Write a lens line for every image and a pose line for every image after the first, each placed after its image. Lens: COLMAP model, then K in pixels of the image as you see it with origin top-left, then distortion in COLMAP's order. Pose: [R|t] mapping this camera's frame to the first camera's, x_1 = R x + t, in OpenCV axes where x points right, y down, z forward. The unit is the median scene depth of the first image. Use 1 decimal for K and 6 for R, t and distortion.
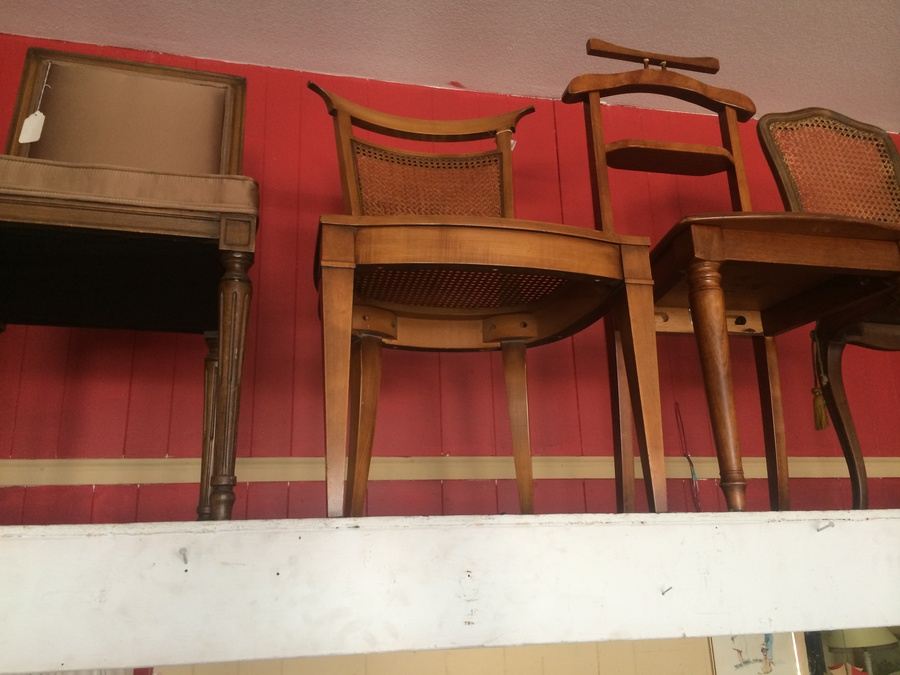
lens RADIAL K [[764.1, 0, 450.0], [0, 764.1, 337.5], [0, 0, 1]] dist [0.079485, -0.106469]
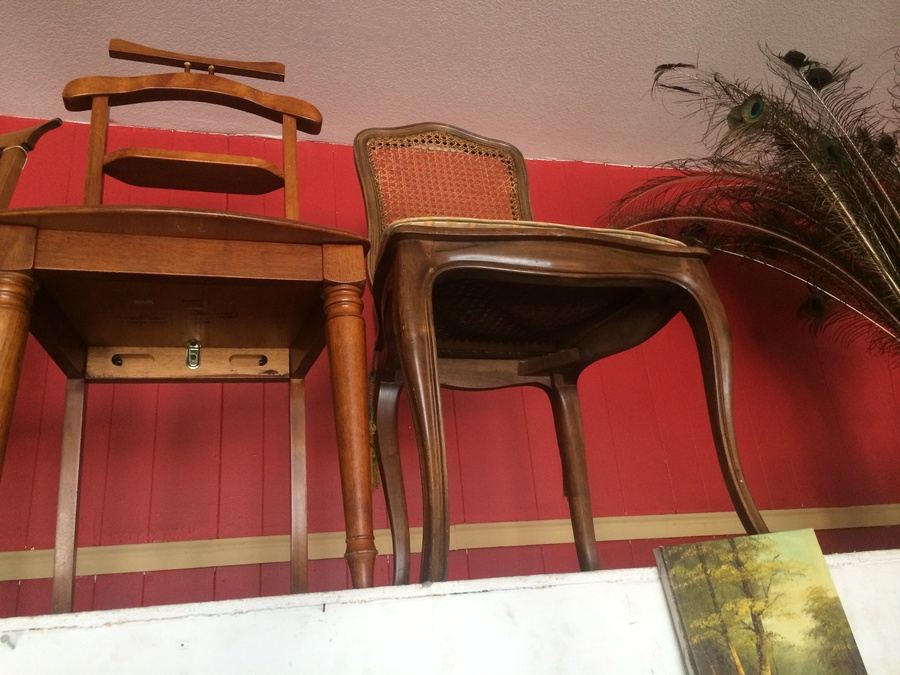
lens RADIAL K [[764.1, 0, 450.0], [0, 764.1, 337.5], [0, 0, 1]] dist [0.079485, -0.106469]
pose [[0.997662, -0.043363, 0.052830, 0.520328], [0.048358, 0.994083, -0.097268, 0.041188], [-0.048300, 0.099595, 0.993855, 0.179002]]
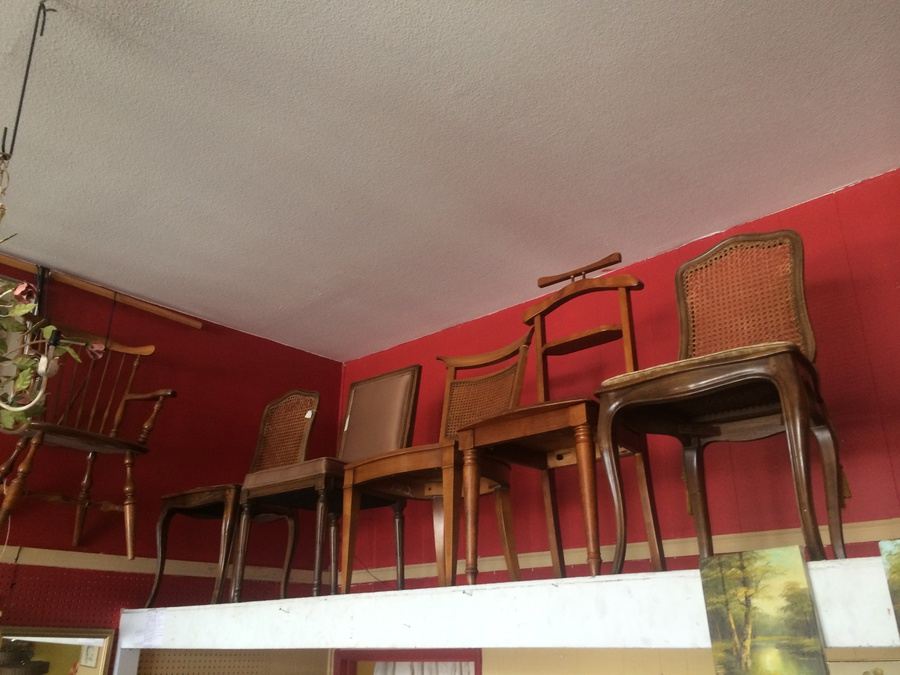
lens RADIAL K [[764.1, 0, 450.0], [0, 764.1, 337.5], [0, 0, 1]] dist [0.079485, -0.106469]
pose [[0.563989, -0.281425, -0.776348, 1.344167], [0.215459, 0.957721, -0.190649, -0.009583], [0.797179, -0.059748, 0.600780, -0.109496]]
